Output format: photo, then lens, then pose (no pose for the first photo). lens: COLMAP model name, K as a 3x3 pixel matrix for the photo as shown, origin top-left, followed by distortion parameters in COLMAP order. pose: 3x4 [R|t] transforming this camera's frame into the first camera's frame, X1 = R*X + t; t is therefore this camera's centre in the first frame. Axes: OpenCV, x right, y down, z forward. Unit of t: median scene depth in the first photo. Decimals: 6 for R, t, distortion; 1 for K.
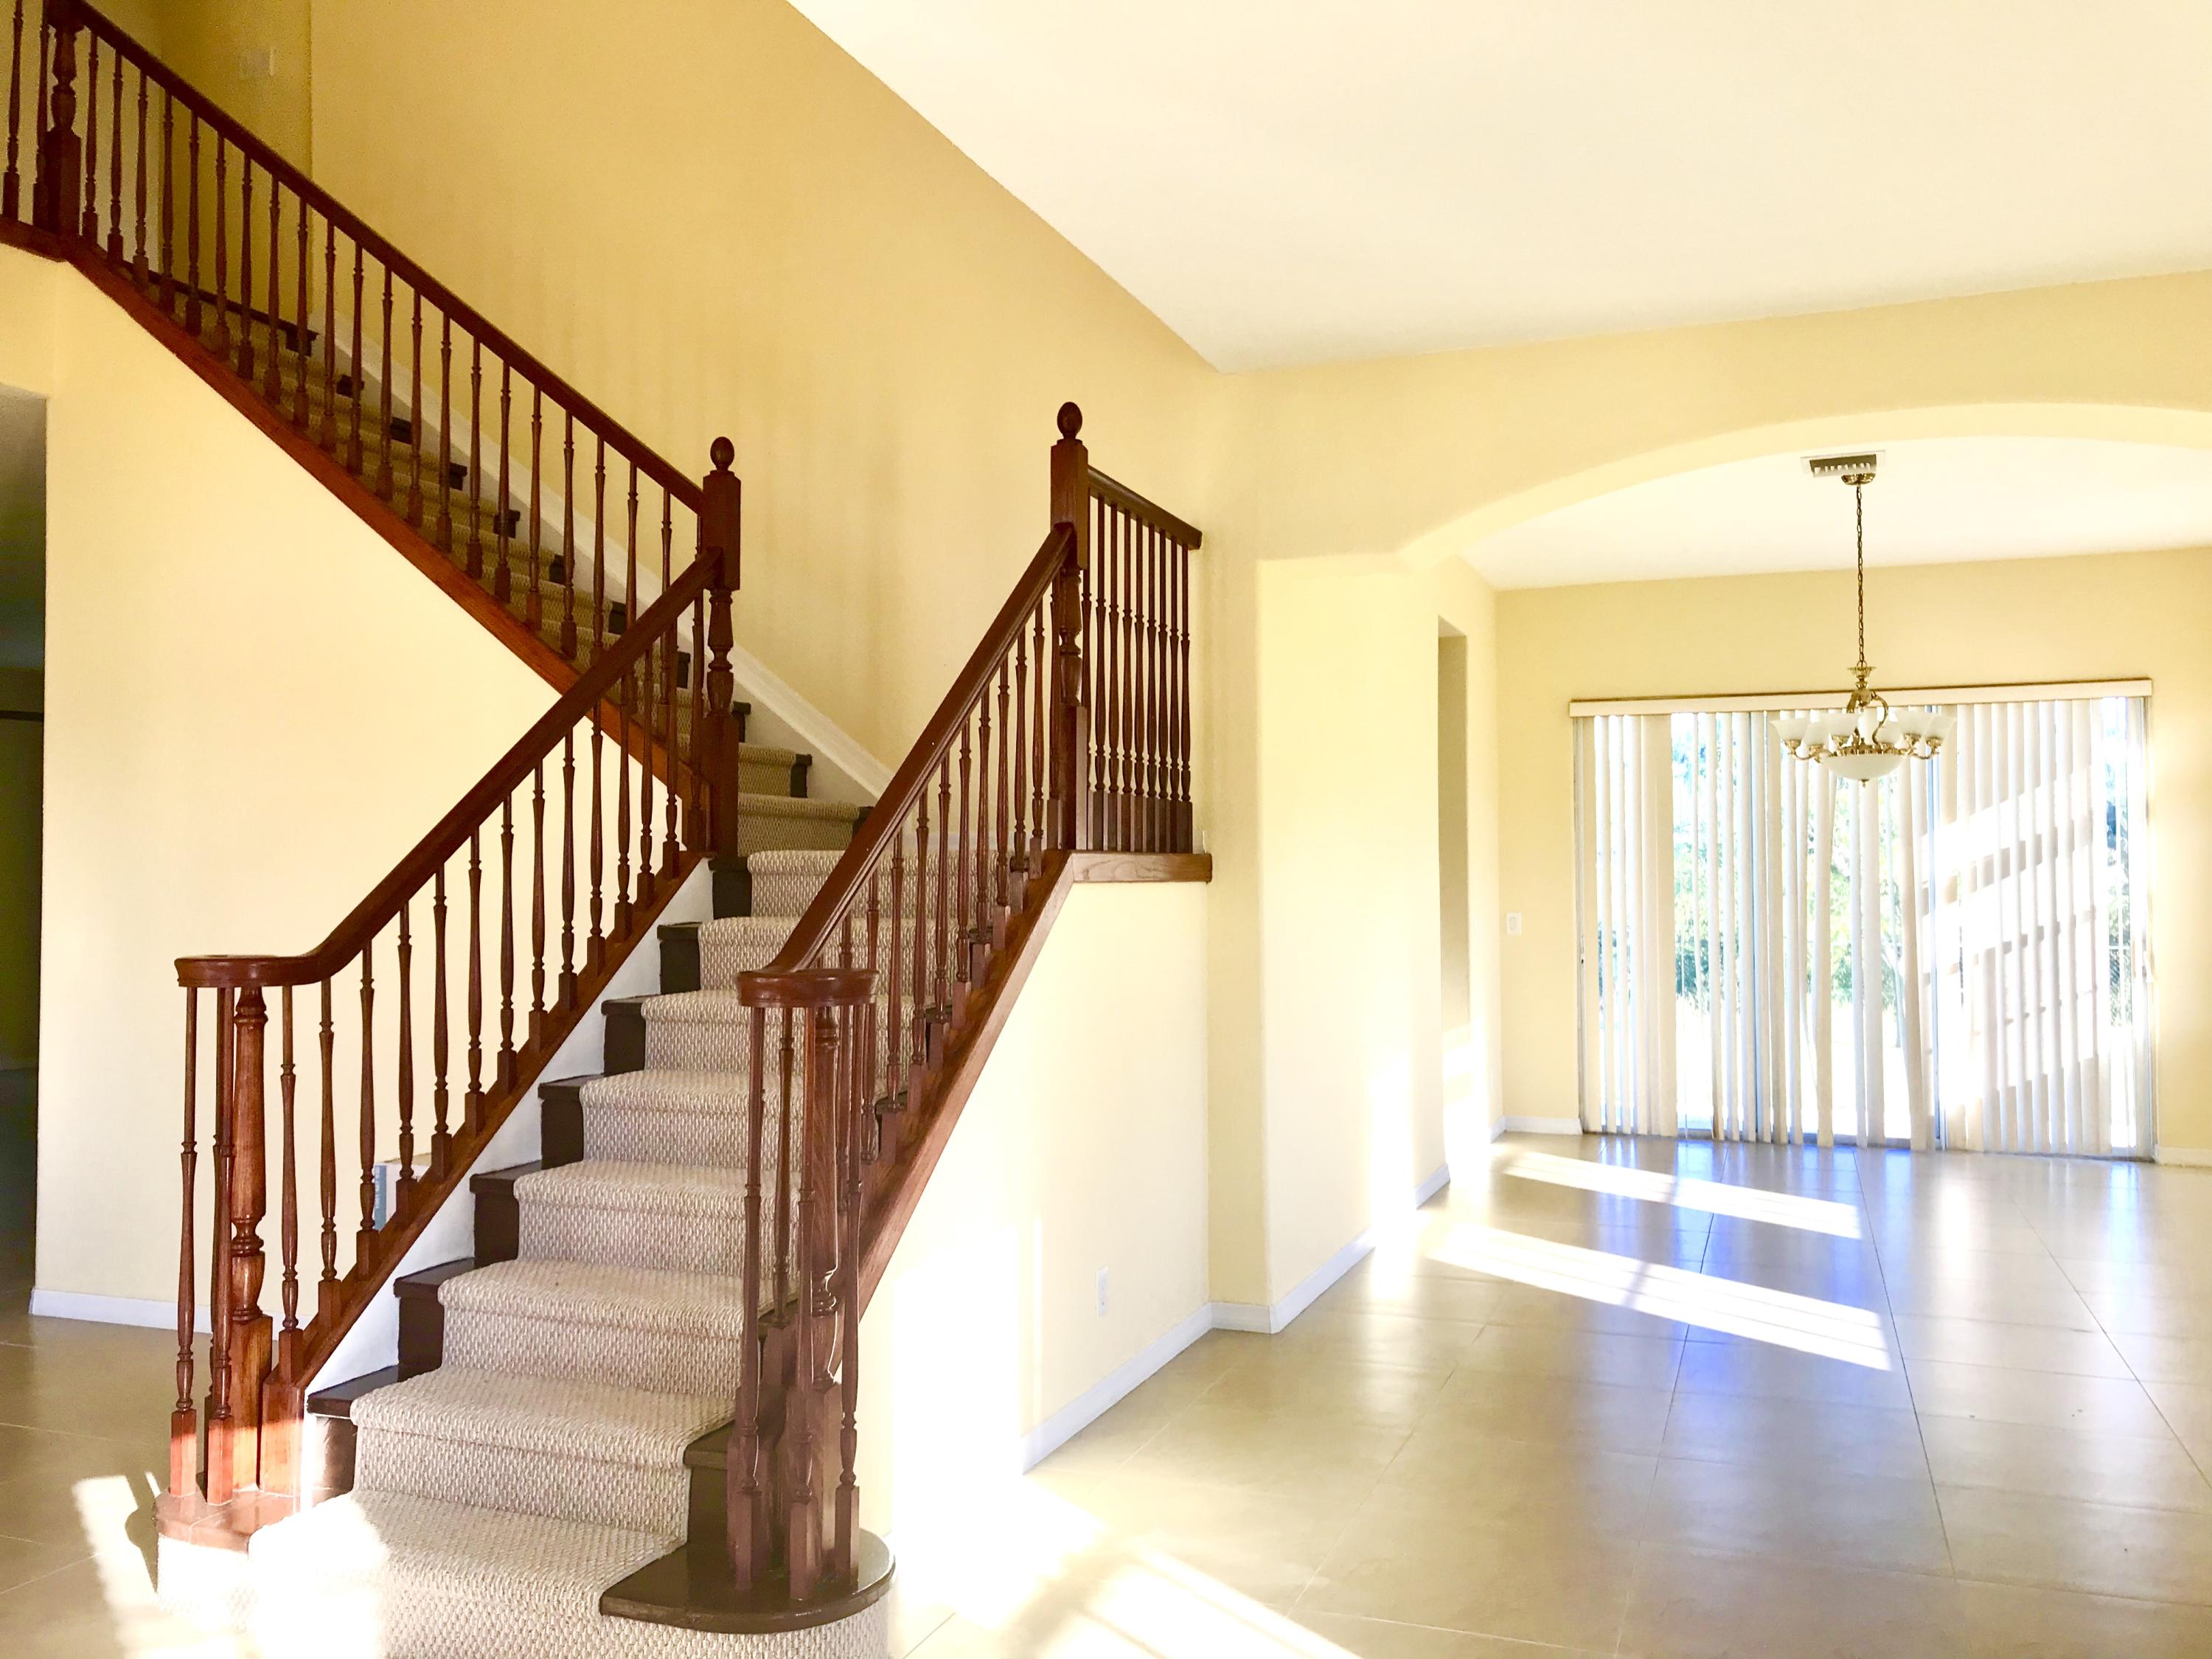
lens RADIAL K [[1824.6, 0, 1105.1], [0, 1824.6, 790.9], [0, 0, 1]] dist [-0.000655, 0.010463]
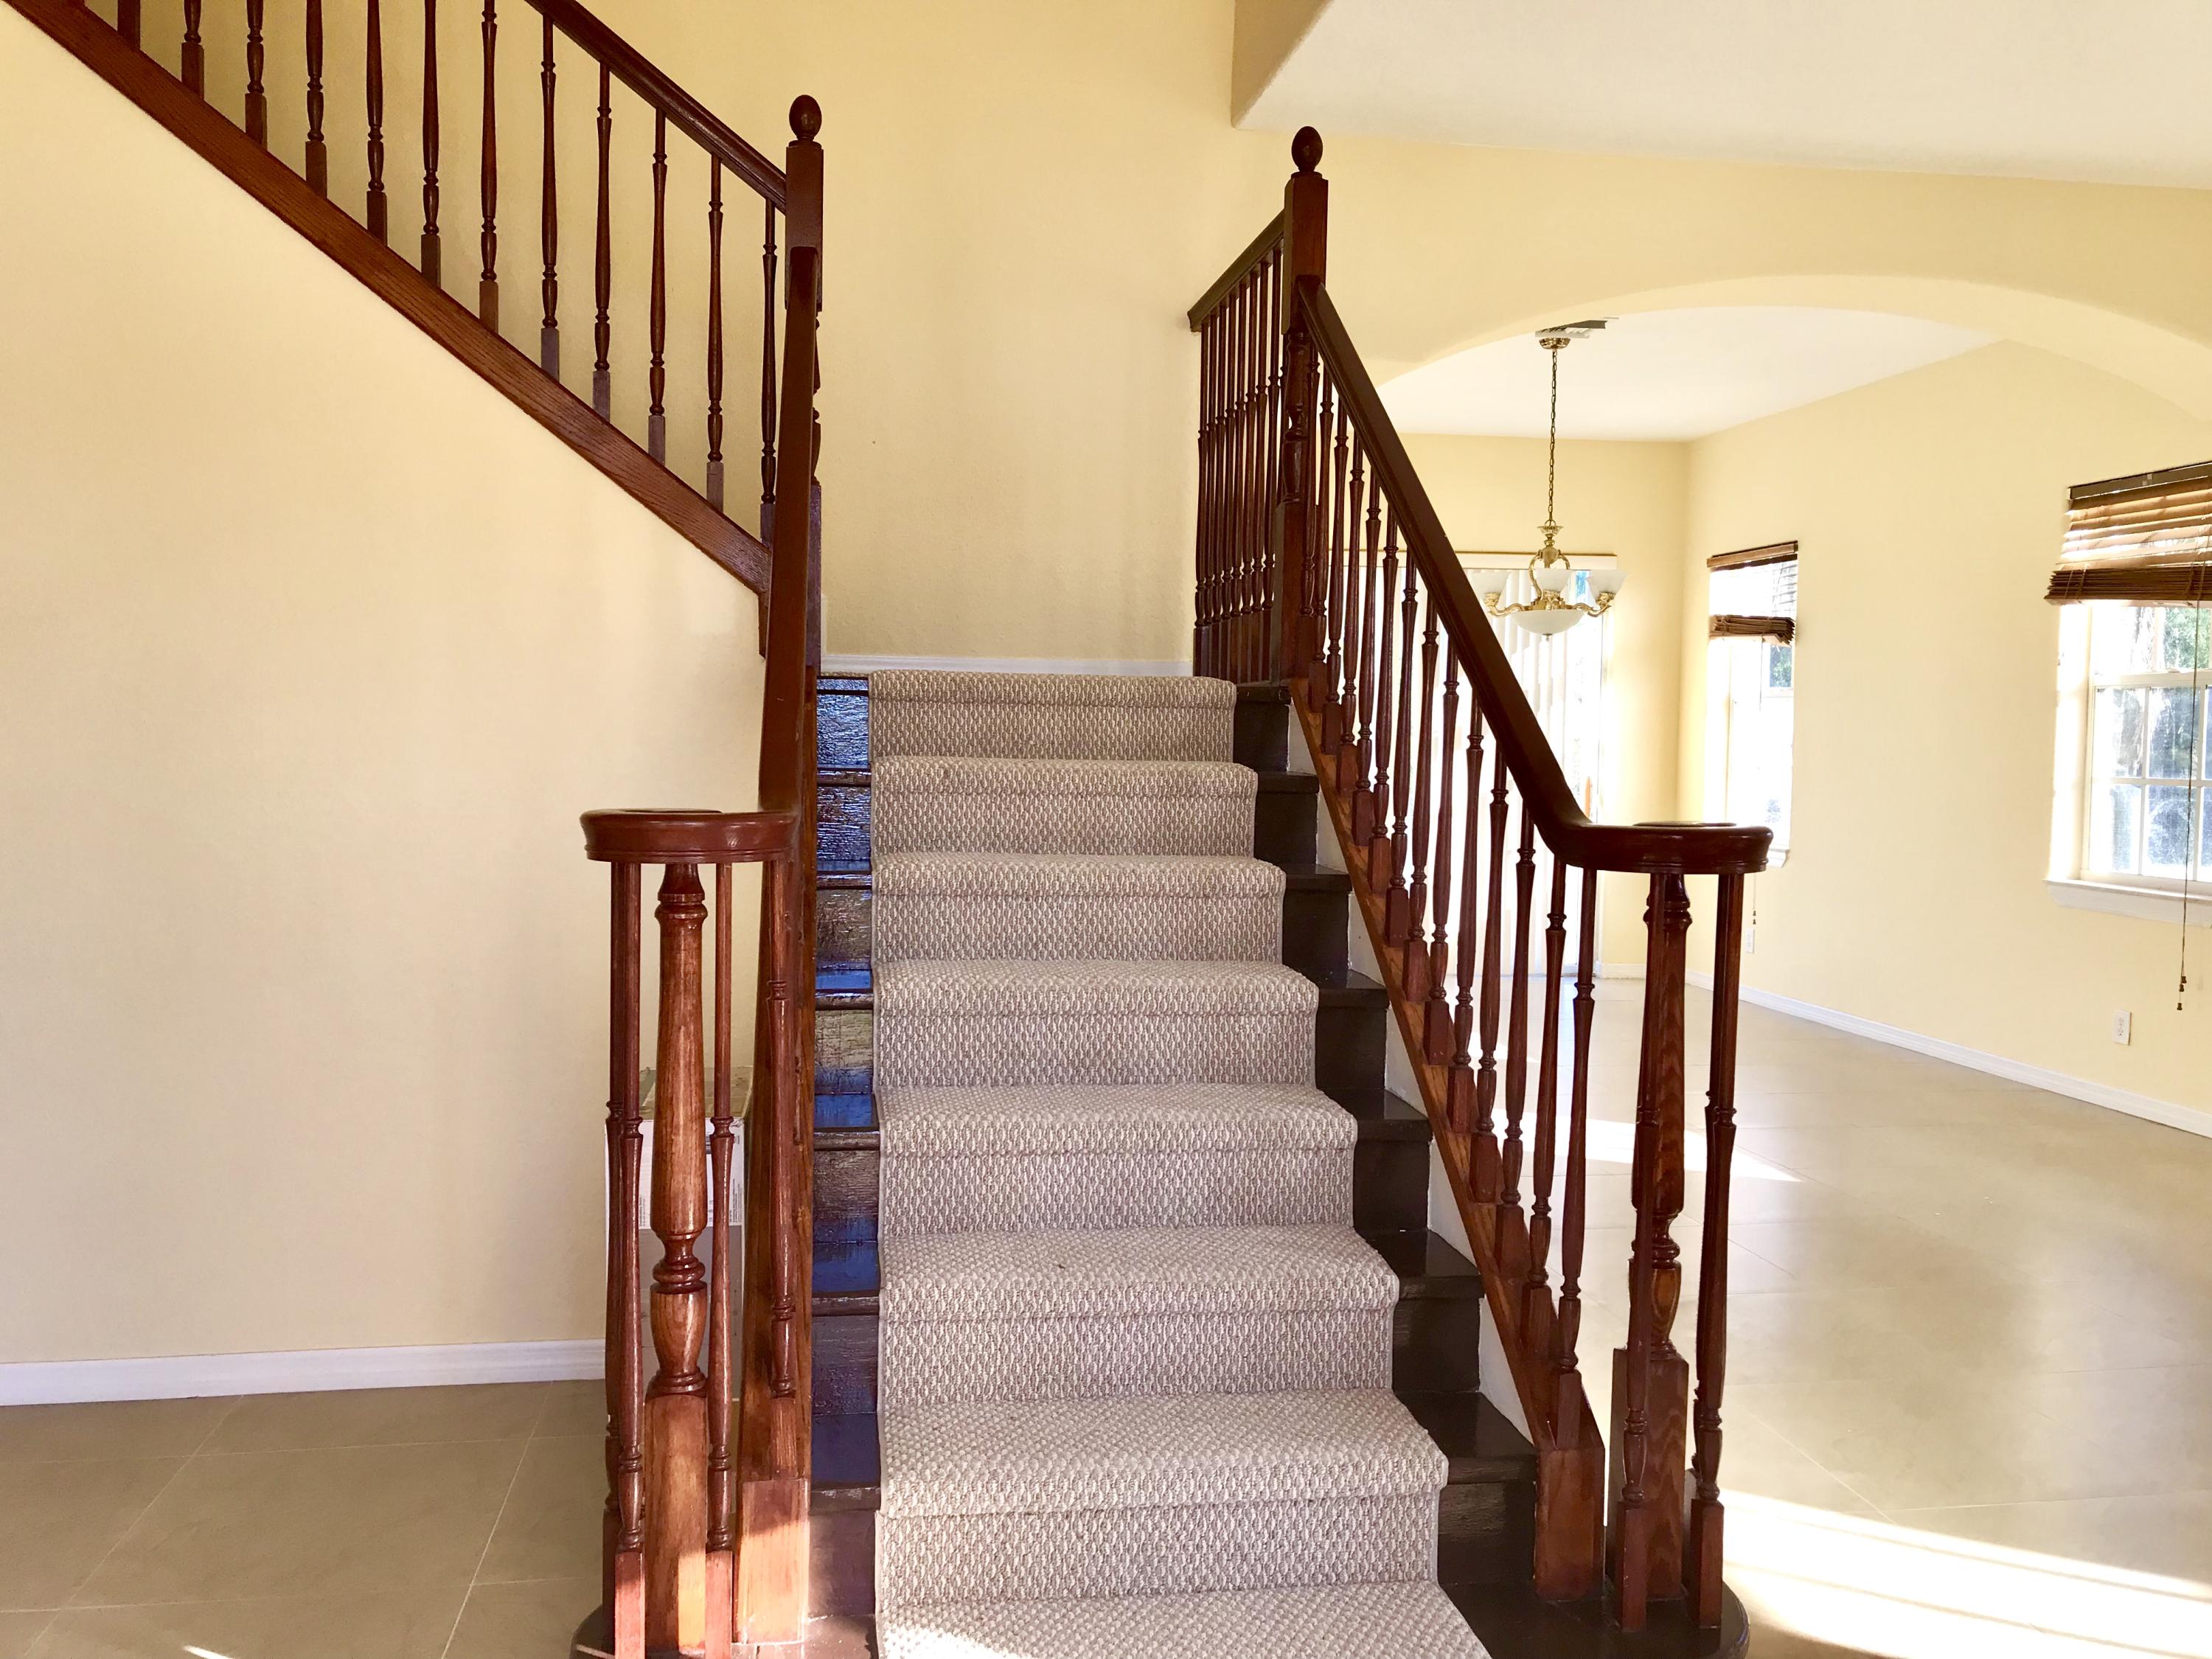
lens RADIAL K [[1782.0, 0, 1106.0], [0, 1782.0, 829.5], [0, 0, 1]] dist [0.038682, -0.095017]
pose [[0.880272, -0.011917, 0.474319, -0.307010], [-0.039228, 0.994434, 0.097786, 0.015921], [-0.472844, -0.104685, 0.874905, 0.200176]]
